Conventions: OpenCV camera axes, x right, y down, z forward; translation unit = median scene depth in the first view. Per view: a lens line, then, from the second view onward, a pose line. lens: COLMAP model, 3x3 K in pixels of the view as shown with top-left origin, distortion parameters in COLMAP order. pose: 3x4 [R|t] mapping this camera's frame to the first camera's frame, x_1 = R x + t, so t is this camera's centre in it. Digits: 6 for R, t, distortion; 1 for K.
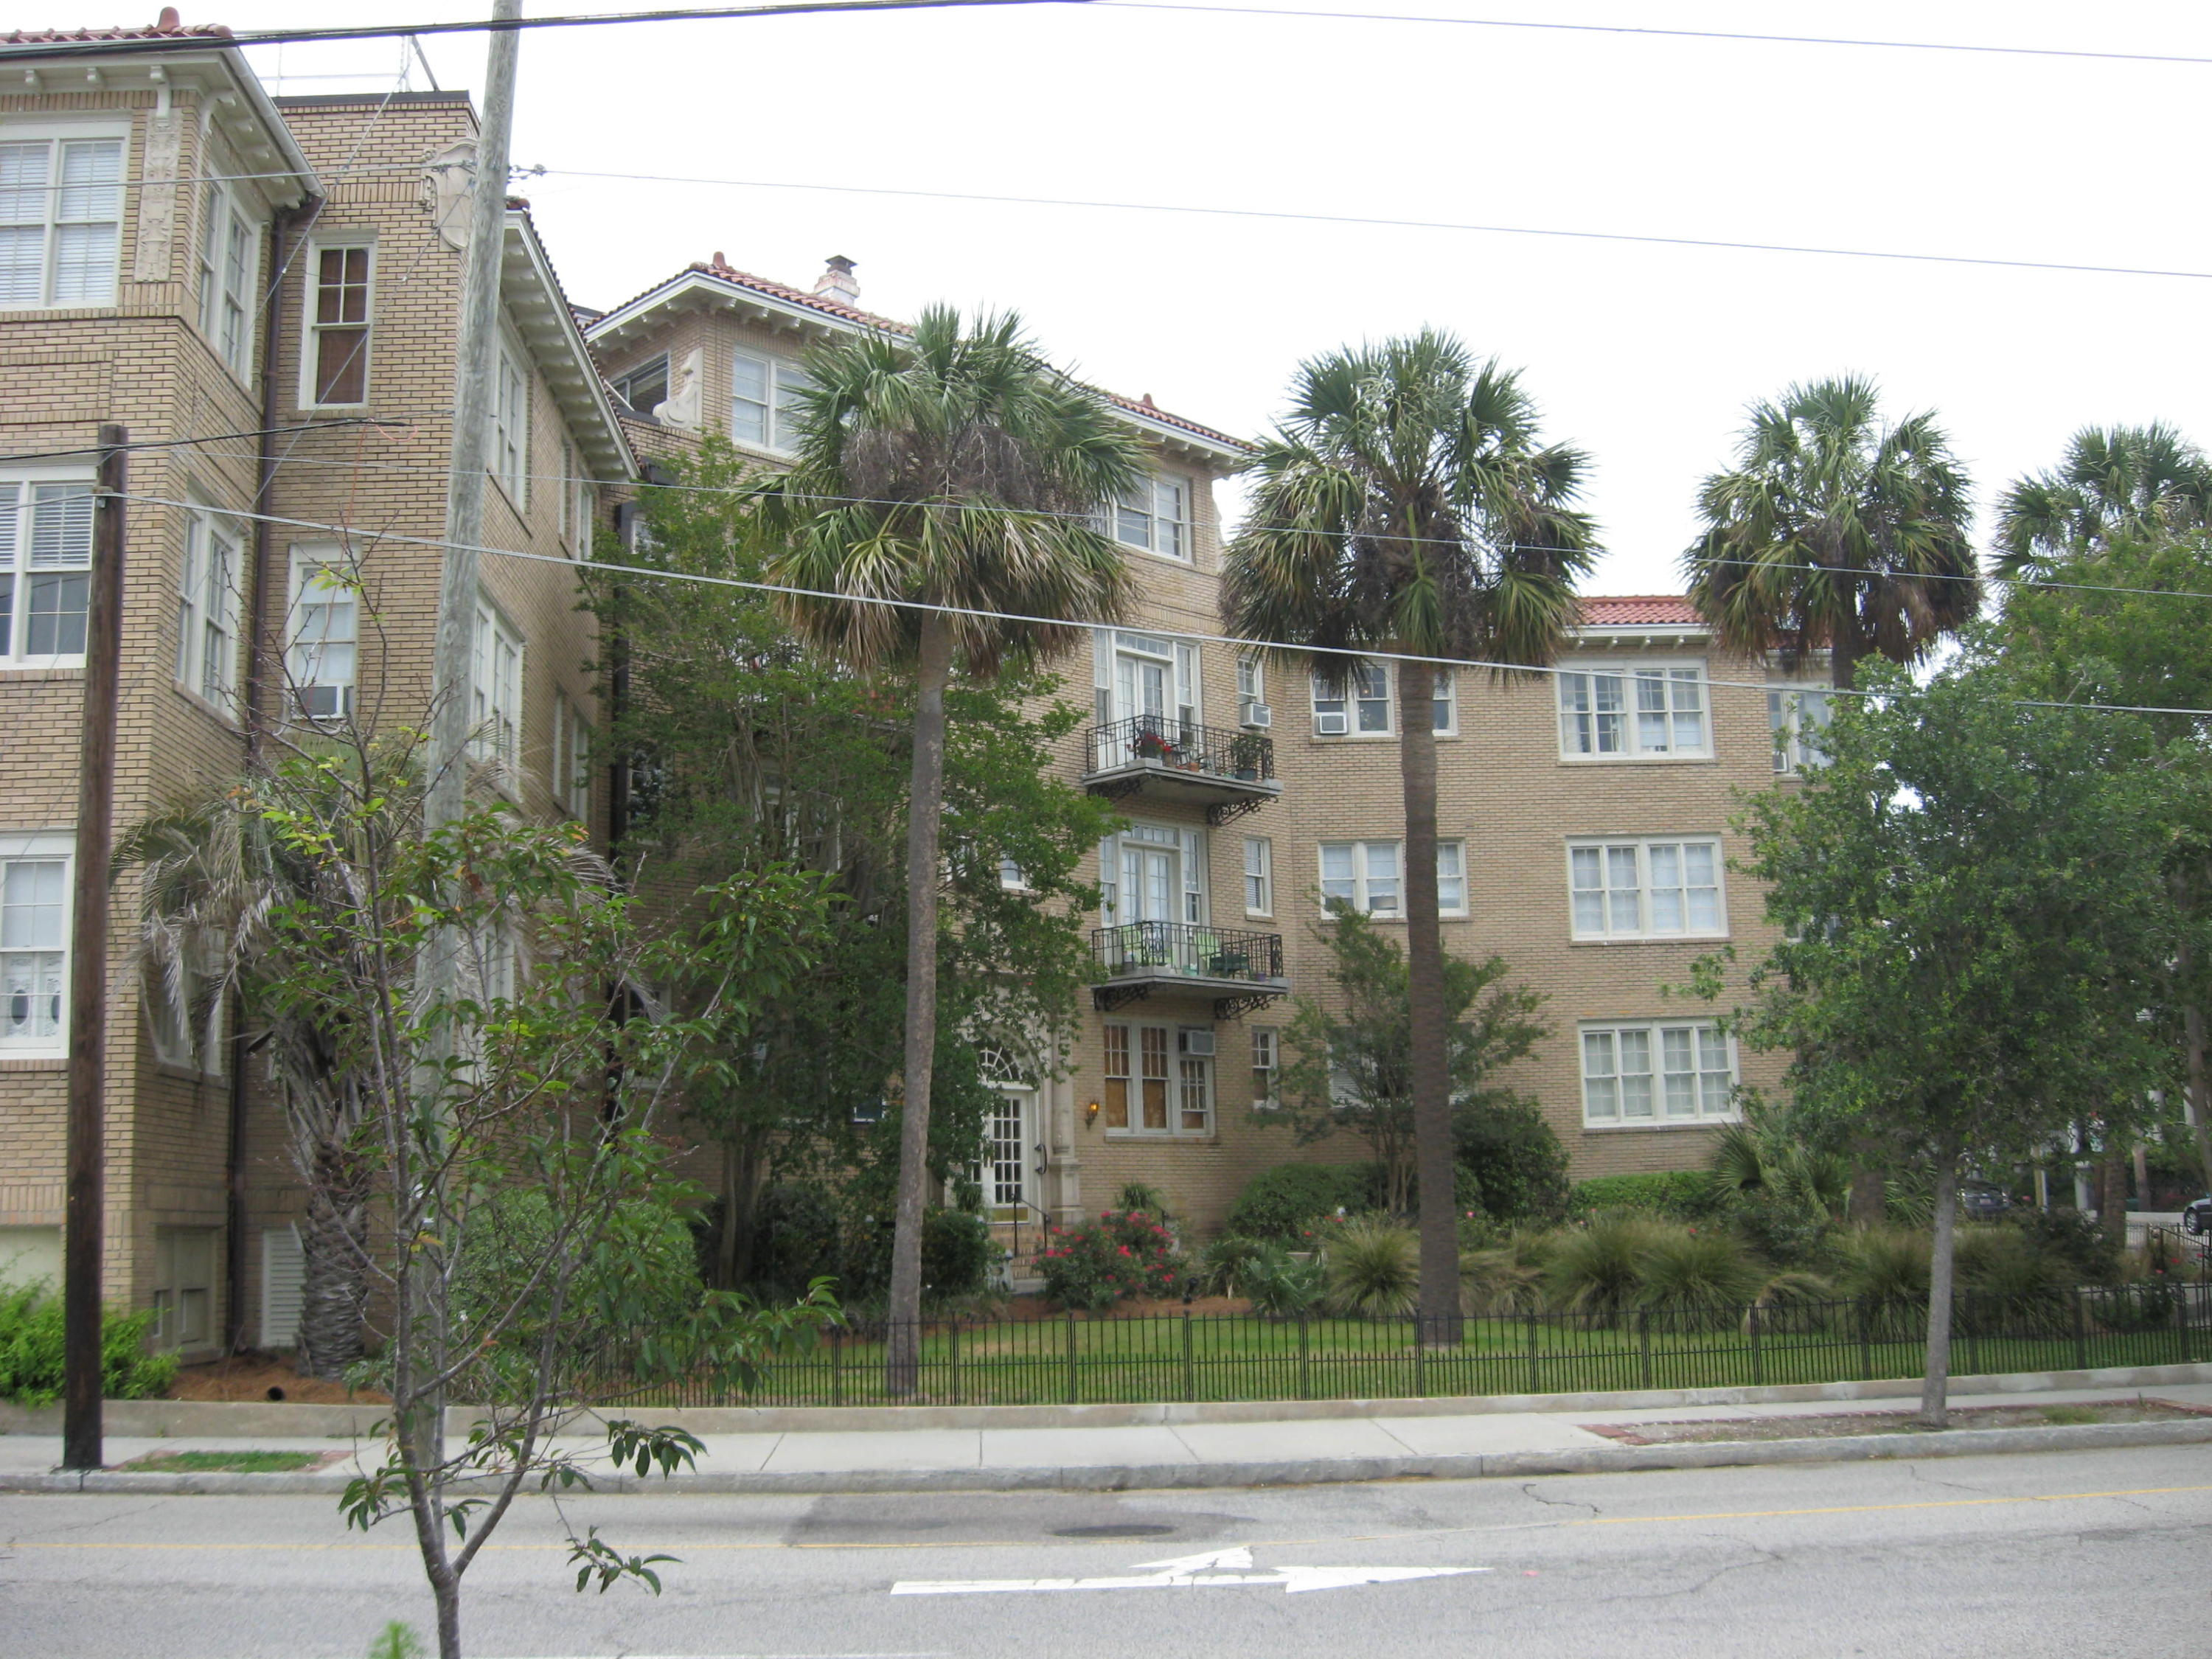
lens RADIAL K [[2317.0, 0, 1052.1], [0, 2317.0, 821.2], [0, 0, 1]] dist [-0.131890, 0.068053]
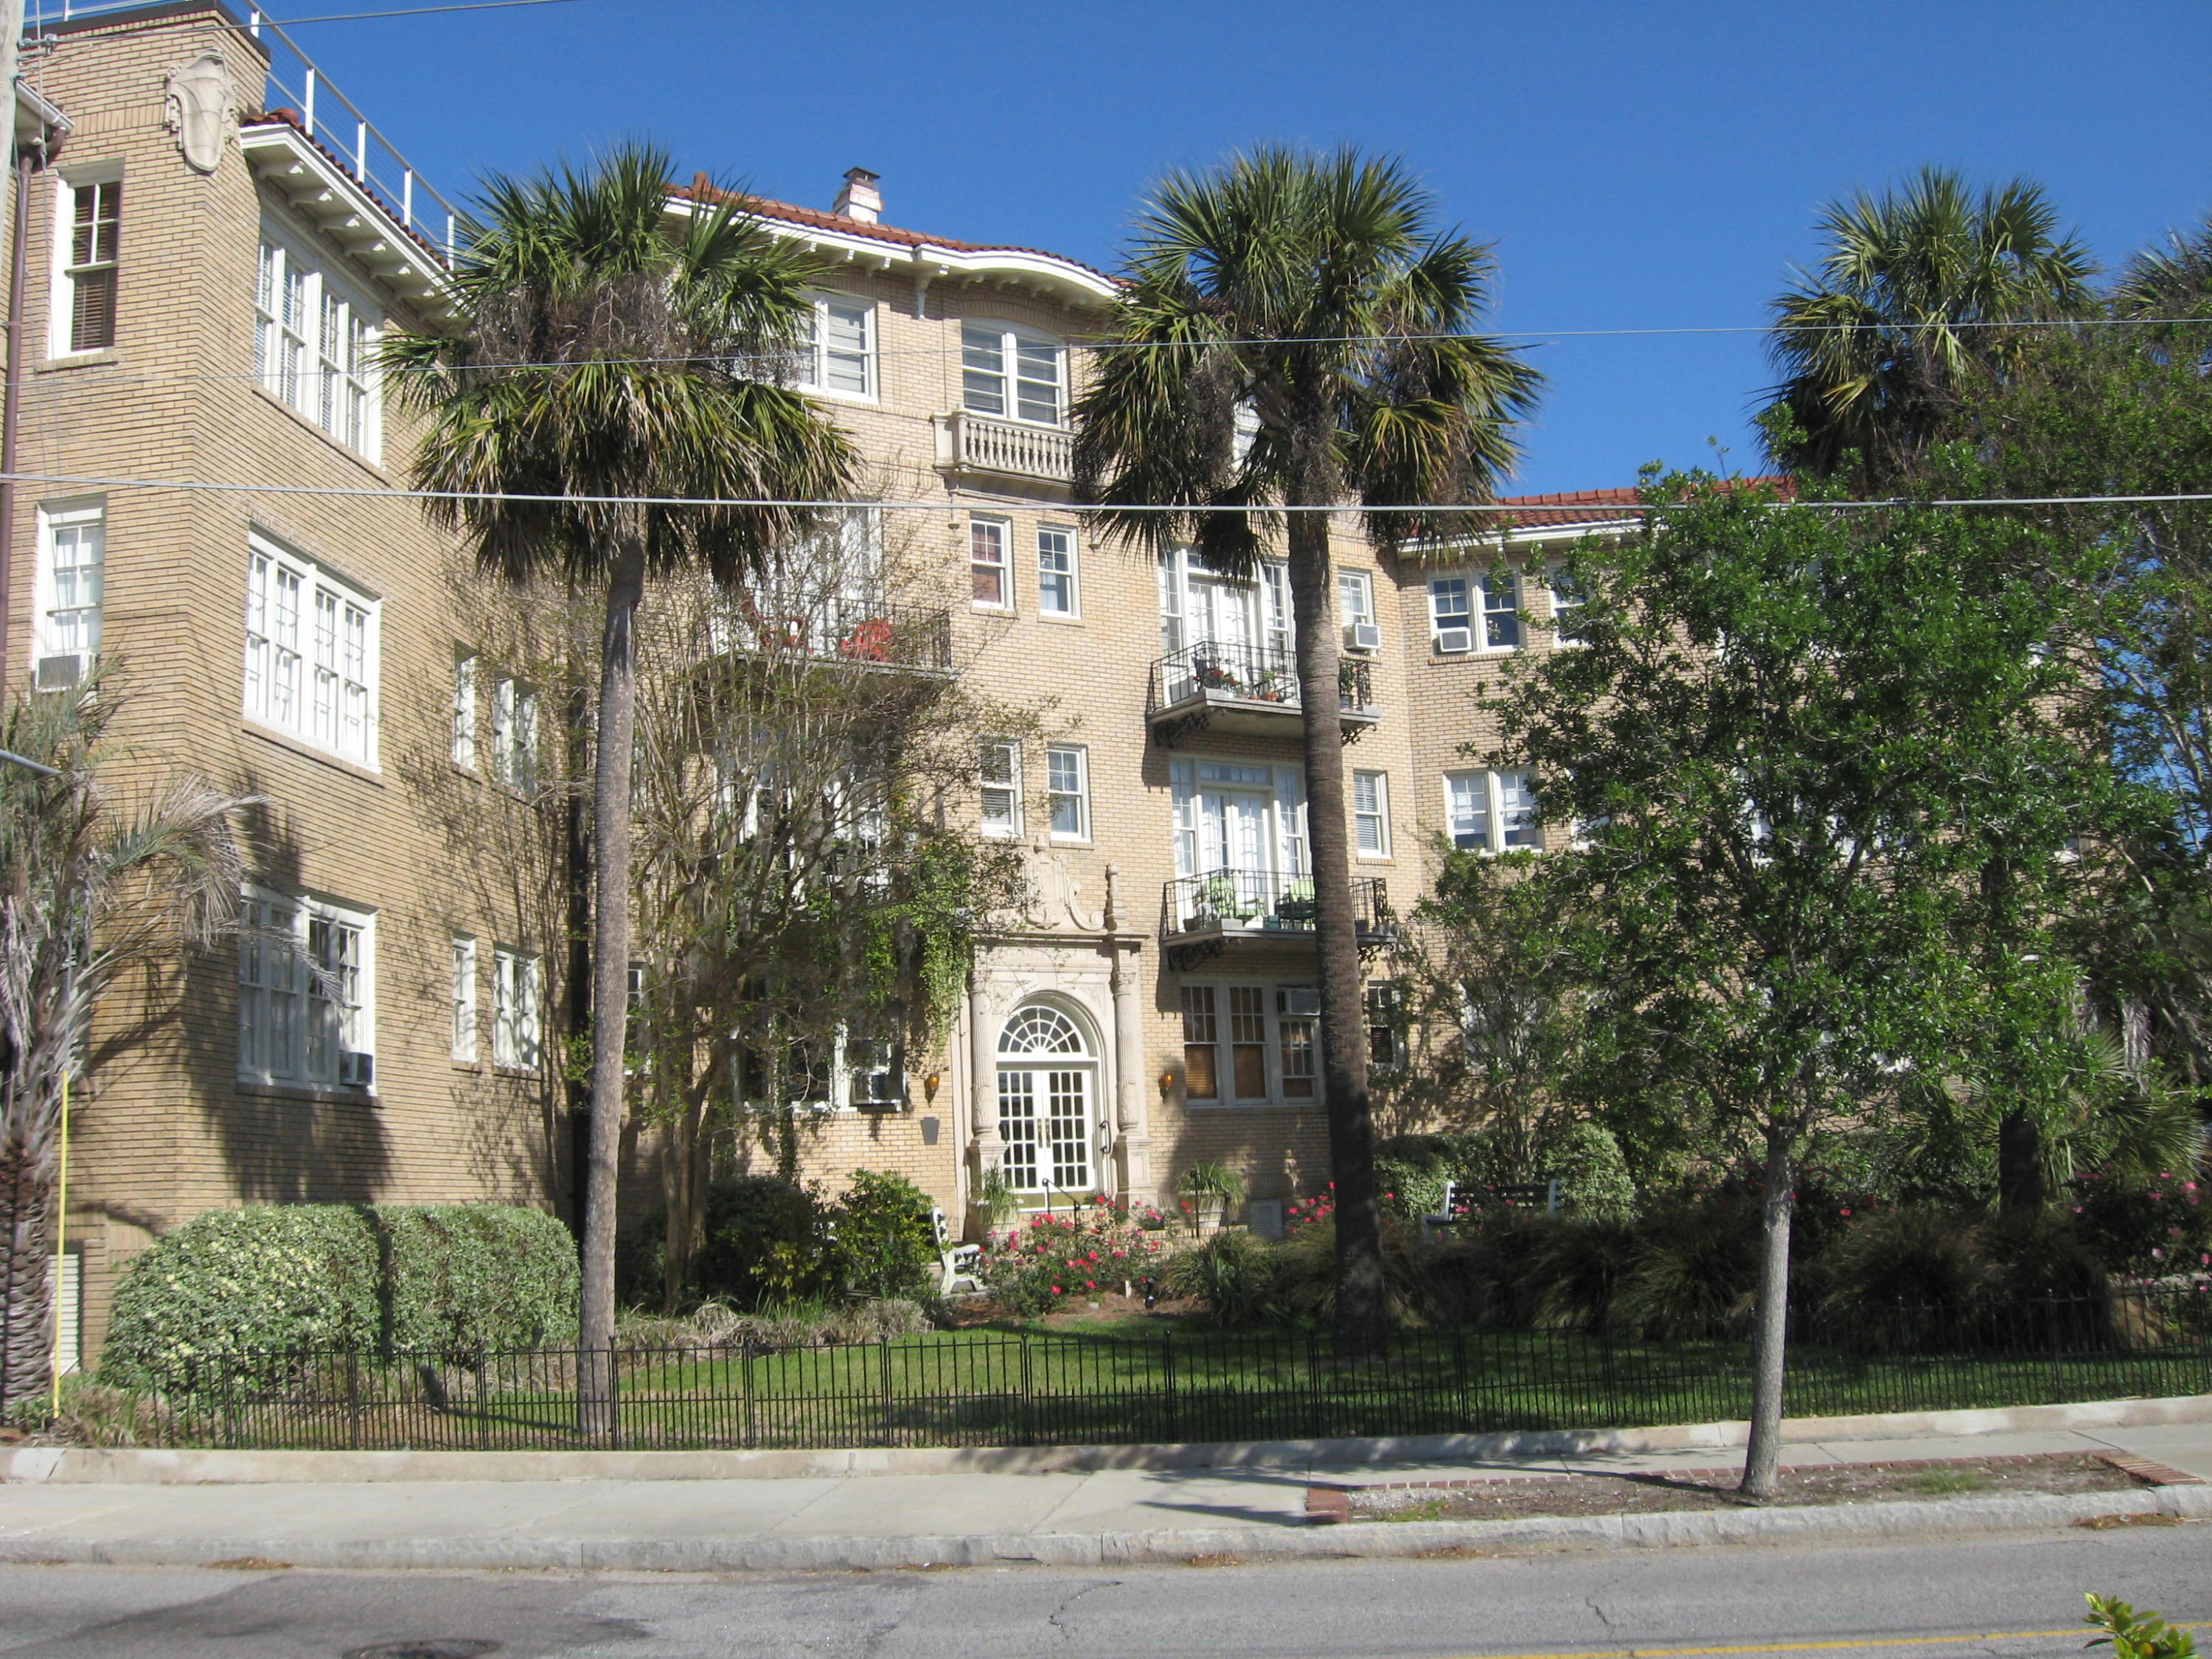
lens RADIAL K [[2317.0, 0, 1052.1], [0, 2317.0, 821.2], [0, 0, 1]] dist [-0.131890, 0.068053]
pose [[0.981637, -0.053065, -0.183229, 0.147462], [0.055094, 0.998463, 0.005998, 0.015793], [0.182629, -0.015983, 0.983052, 0.106173]]
